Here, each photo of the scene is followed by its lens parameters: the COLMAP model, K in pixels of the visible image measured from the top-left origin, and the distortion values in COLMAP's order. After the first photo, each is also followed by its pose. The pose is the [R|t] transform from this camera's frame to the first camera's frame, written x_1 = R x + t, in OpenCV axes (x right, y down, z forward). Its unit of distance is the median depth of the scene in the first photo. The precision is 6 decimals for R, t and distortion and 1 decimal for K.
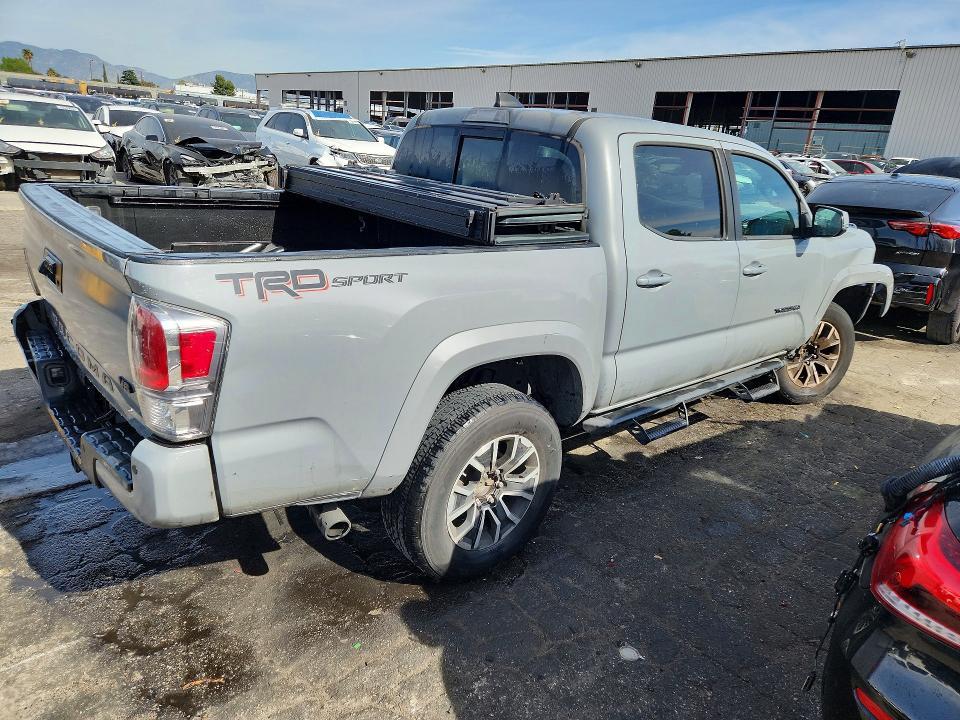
lens RADIAL K [[634.4, 0, 487.4], [0, 634.4, 368.9], [0, 0, 1]] dist [0.064887, -0.048927]
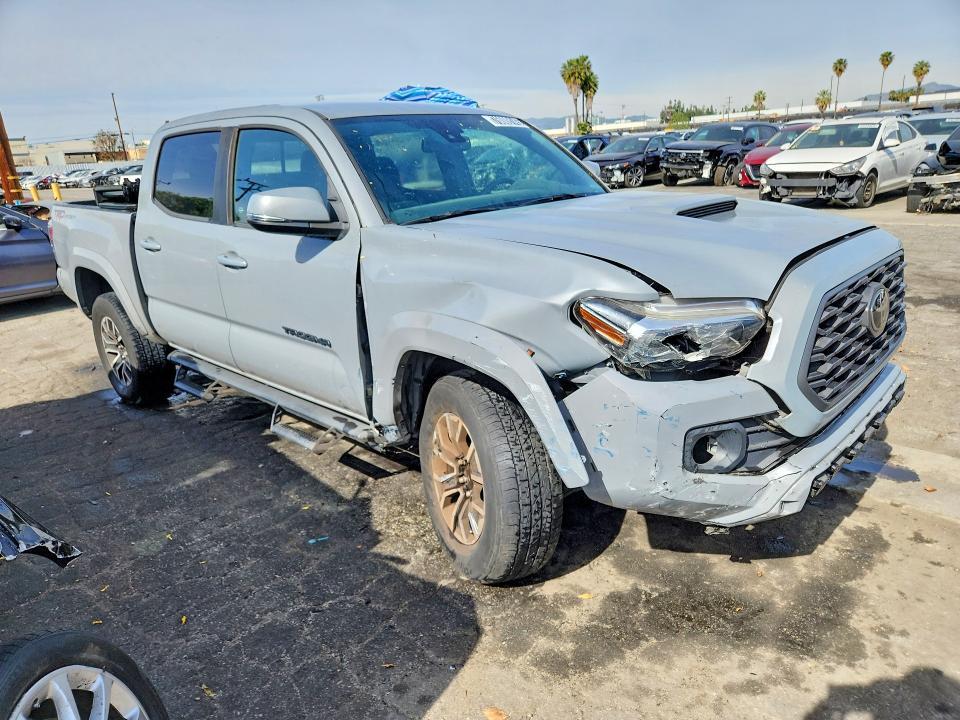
lens RADIAL K [[661.0, 0, 480.0], [0, 661.0, 360.0], [0, 0, 1]] dist [0.048674, -0.033806]
pose [[0.076633, 0.218703, -0.972778, 1.068130], [-0.277354, 0.941815, 0.189893, -0.232138], [0.957707, 0.255251, 0.132833, 0.974105]]
